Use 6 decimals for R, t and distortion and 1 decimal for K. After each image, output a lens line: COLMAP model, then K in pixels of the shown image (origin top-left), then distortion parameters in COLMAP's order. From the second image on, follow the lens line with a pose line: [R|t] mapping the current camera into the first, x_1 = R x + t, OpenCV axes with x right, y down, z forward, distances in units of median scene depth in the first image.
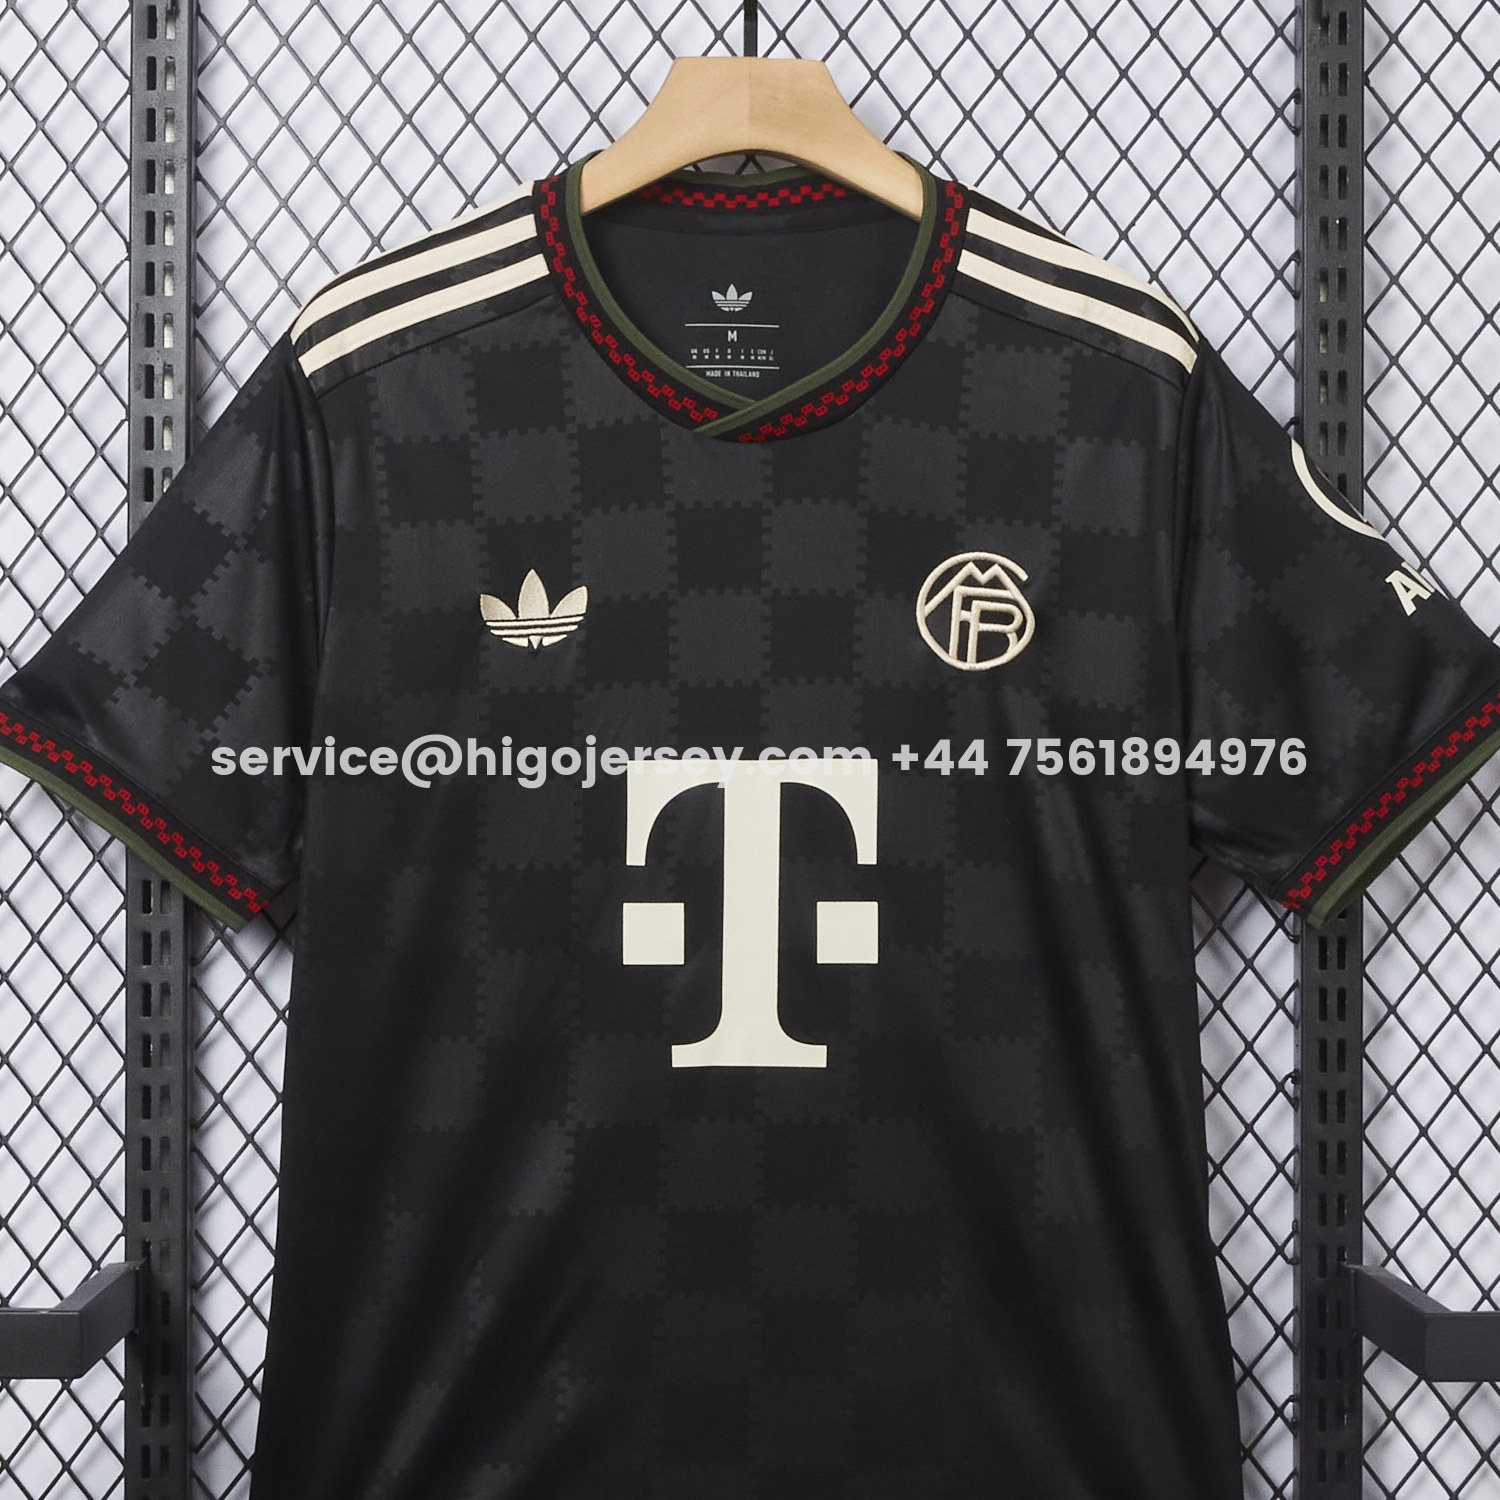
lens RADIAL K [[2985.4, 0, 758.9], [0, 2985.4, 748.6], [0, 0, 1]] dist [-0.009606, 0.000000]
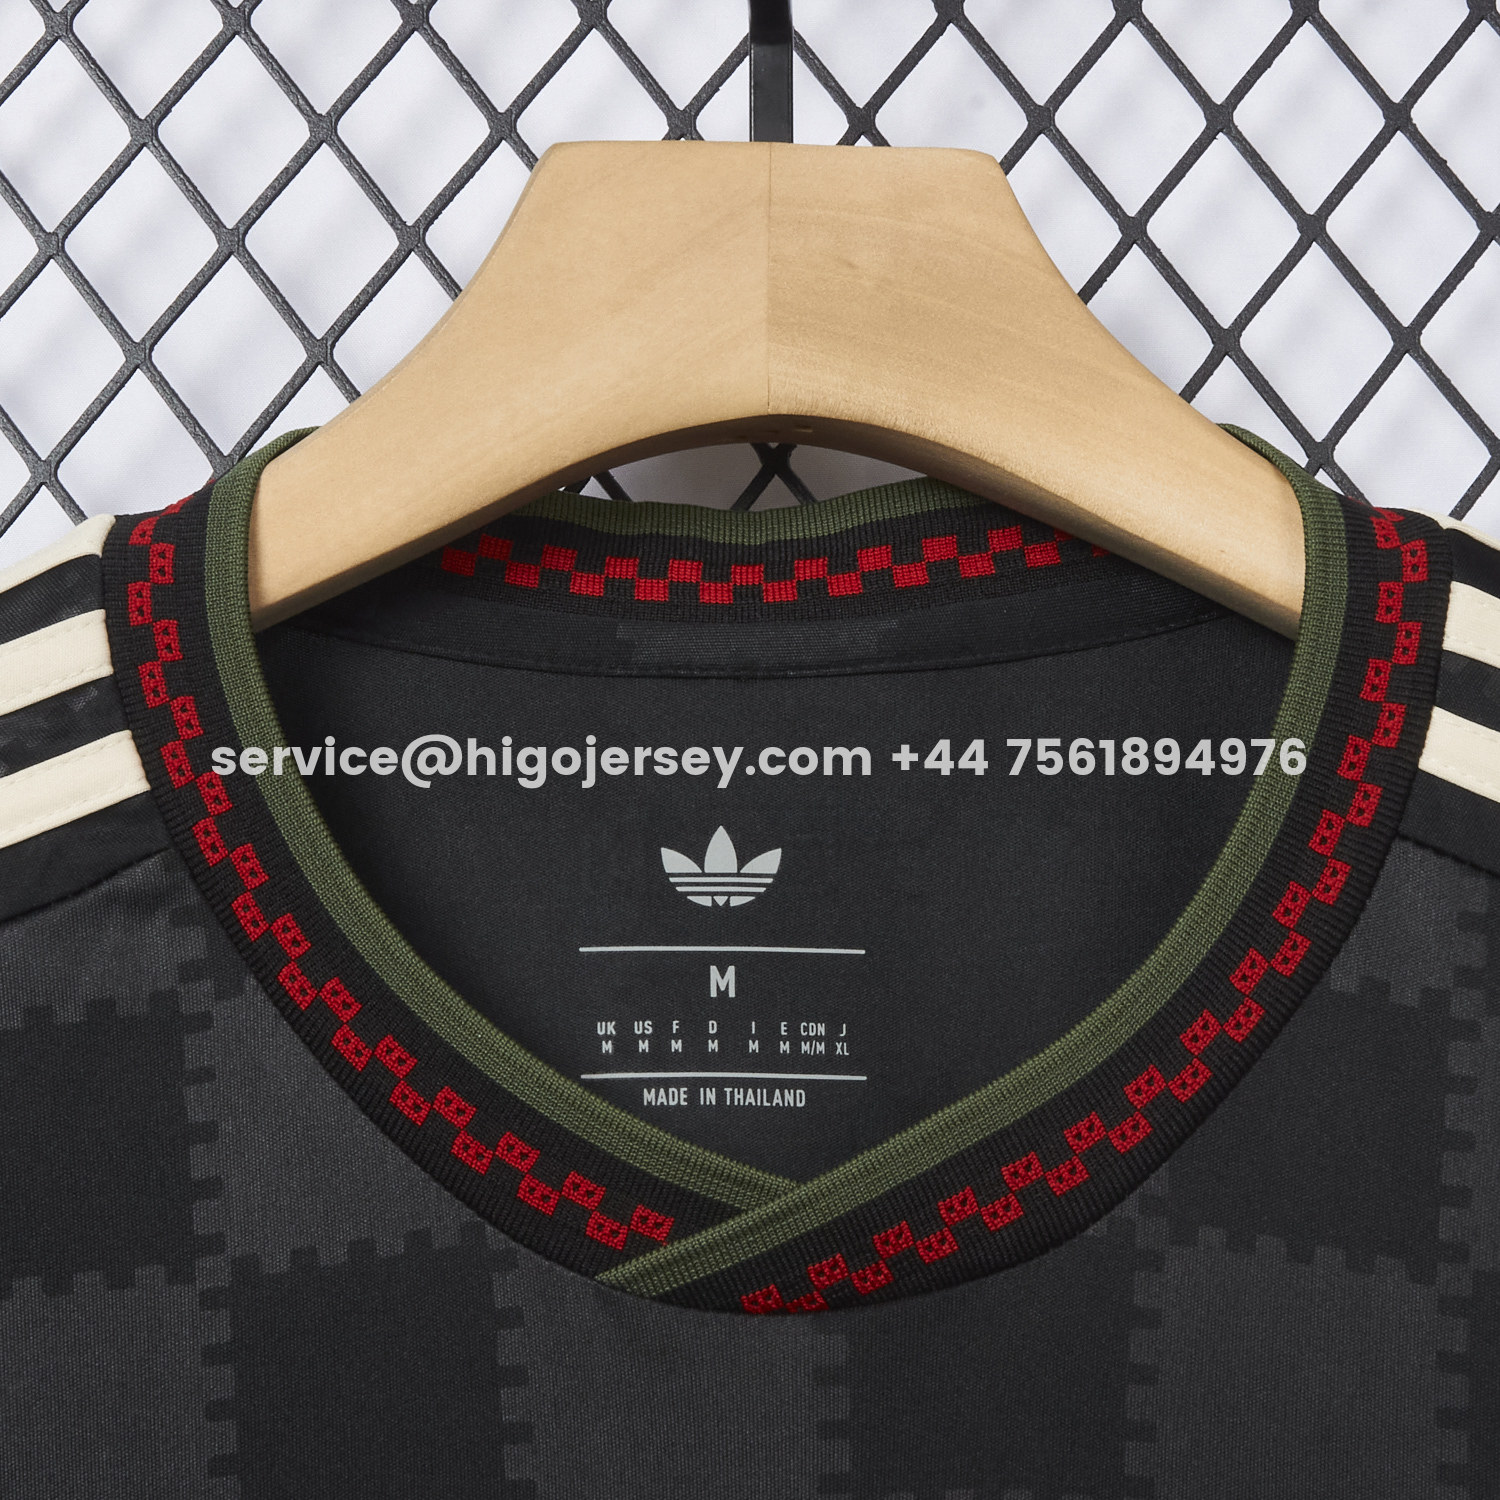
lens RADIAL K [[3666.0, 0, 752.5], [0, 3666.0, 750.1], [0, 0, 1]] dist [-0.058195, 0.000000]
pose [[0.999757, -0.009381, -0.019951, 0.002719], [0.004841, 0.976281, -0.216453, -0.077153], [0.021508, 0.216303, 0.976089, 0.611138]]
